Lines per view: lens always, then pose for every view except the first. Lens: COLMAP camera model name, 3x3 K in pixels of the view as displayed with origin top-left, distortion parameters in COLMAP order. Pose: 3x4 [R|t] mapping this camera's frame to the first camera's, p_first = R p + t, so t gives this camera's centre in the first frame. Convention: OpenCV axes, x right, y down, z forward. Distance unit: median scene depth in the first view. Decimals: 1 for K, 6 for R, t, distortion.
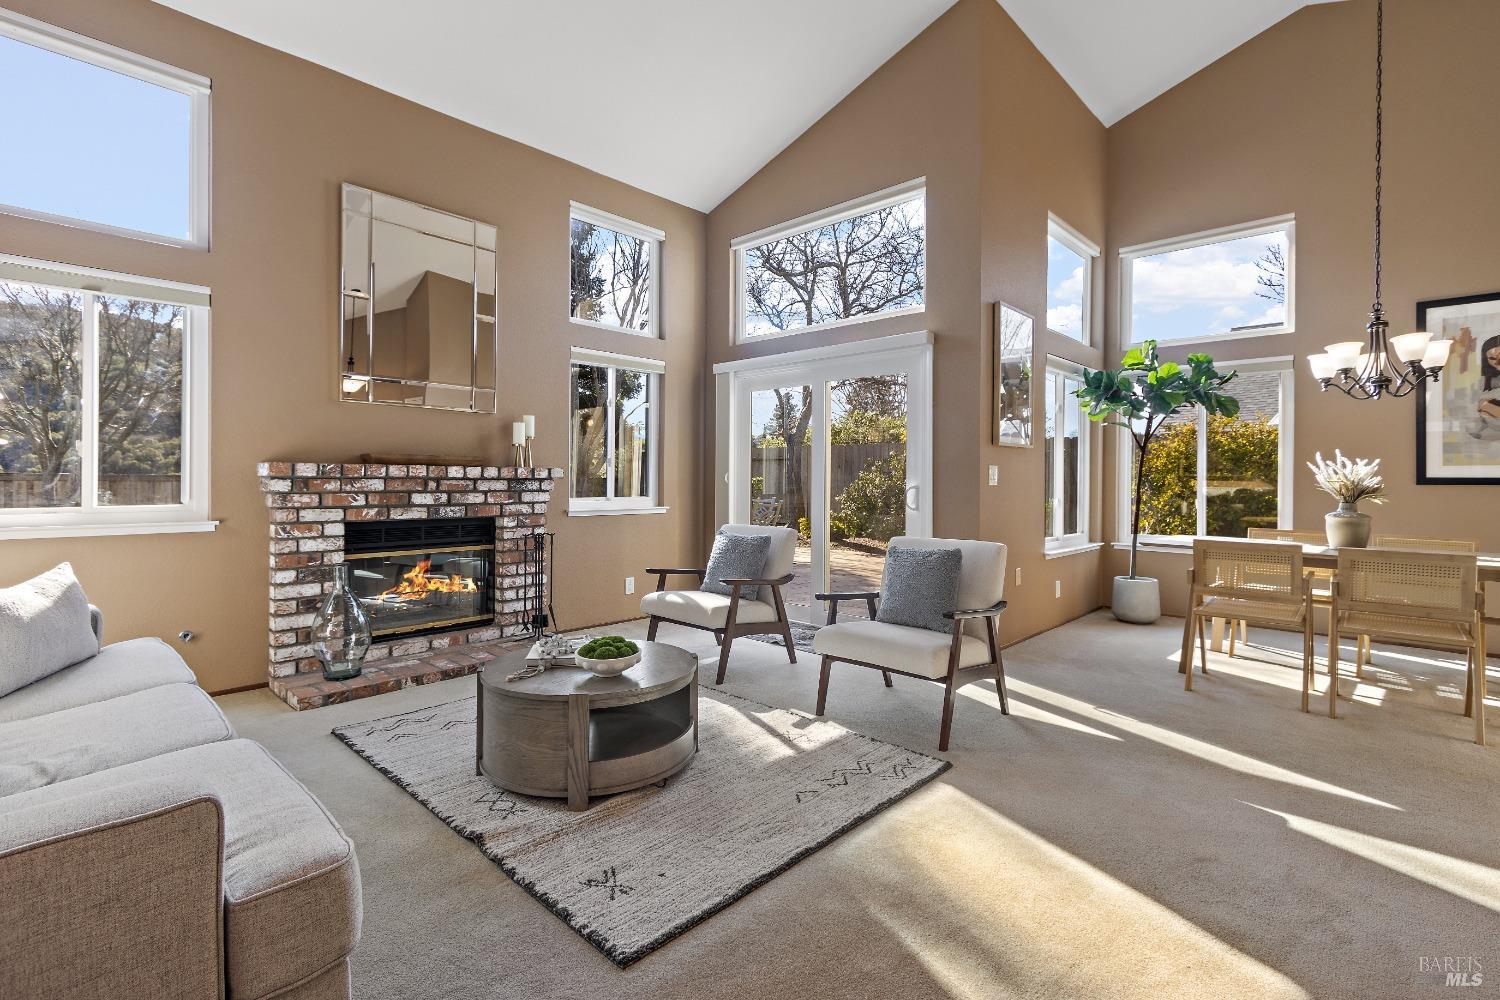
lens RADIAL K [[695.2, 0, 751.0], [0, 695.2, 492.6], [0, 0, 1]] dist [0.000863, 0.000096]
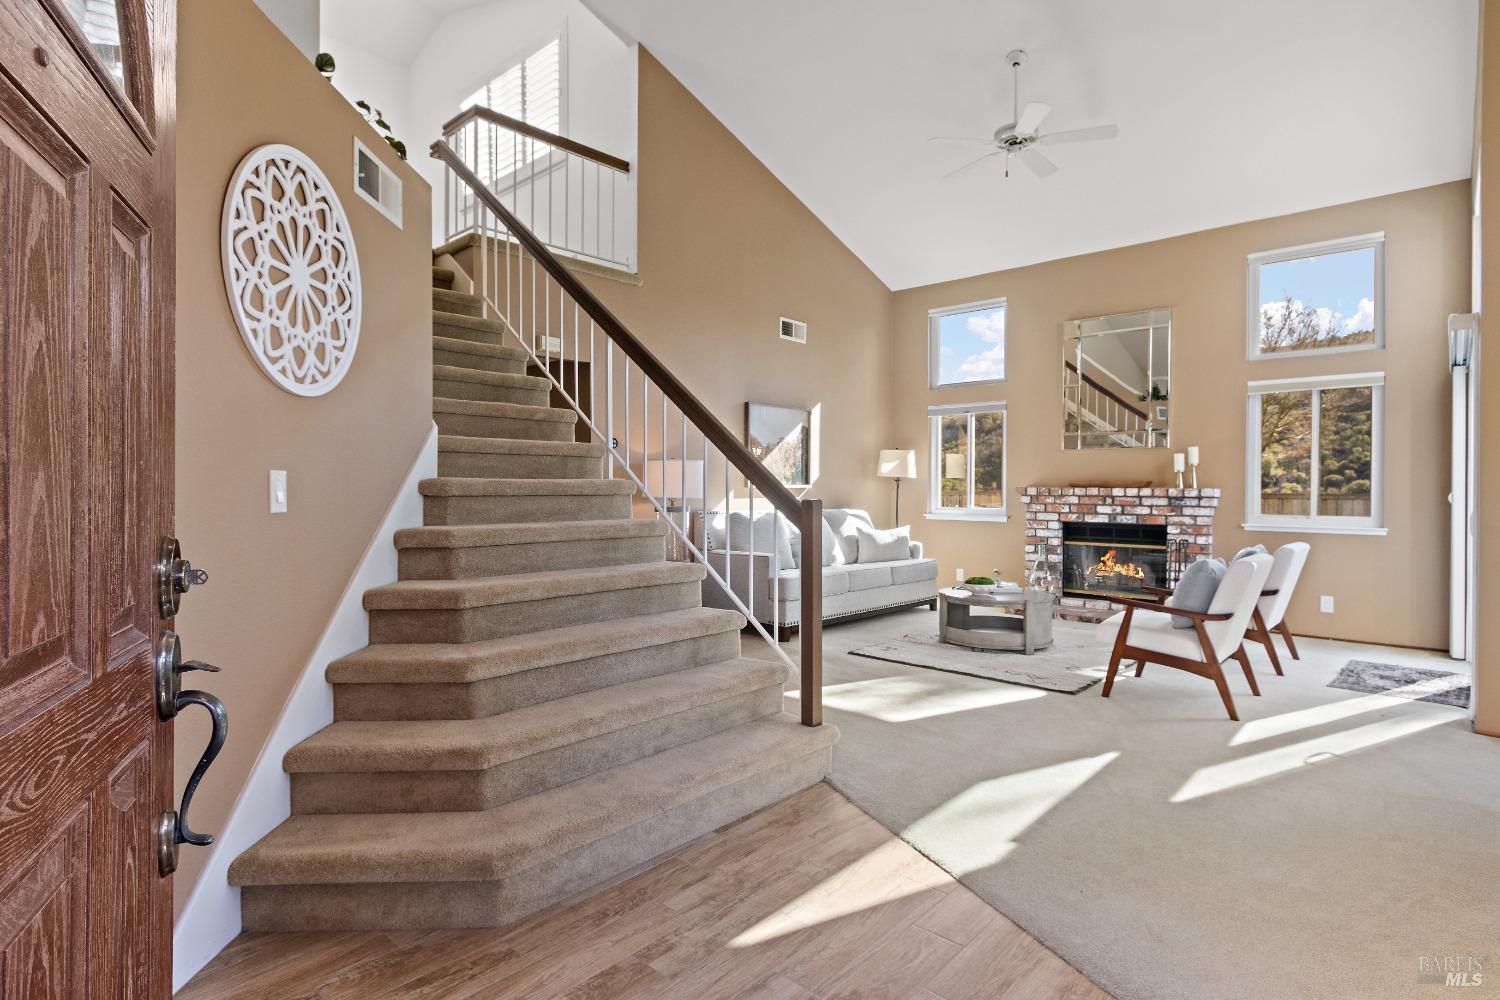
lens RADIAL K [[760.0, 0, 750.0], [0, 760.0, 500.0], [0, 0, 1]] dist [-0.001927, -0.000441]
pose [[0.016904, 0.006945, -0.999833, 1.185021], [-0.028142, 0.999583, 0.006467, -0.000715], [0.999461, 0.028028, 0.017093, 0.186018]]
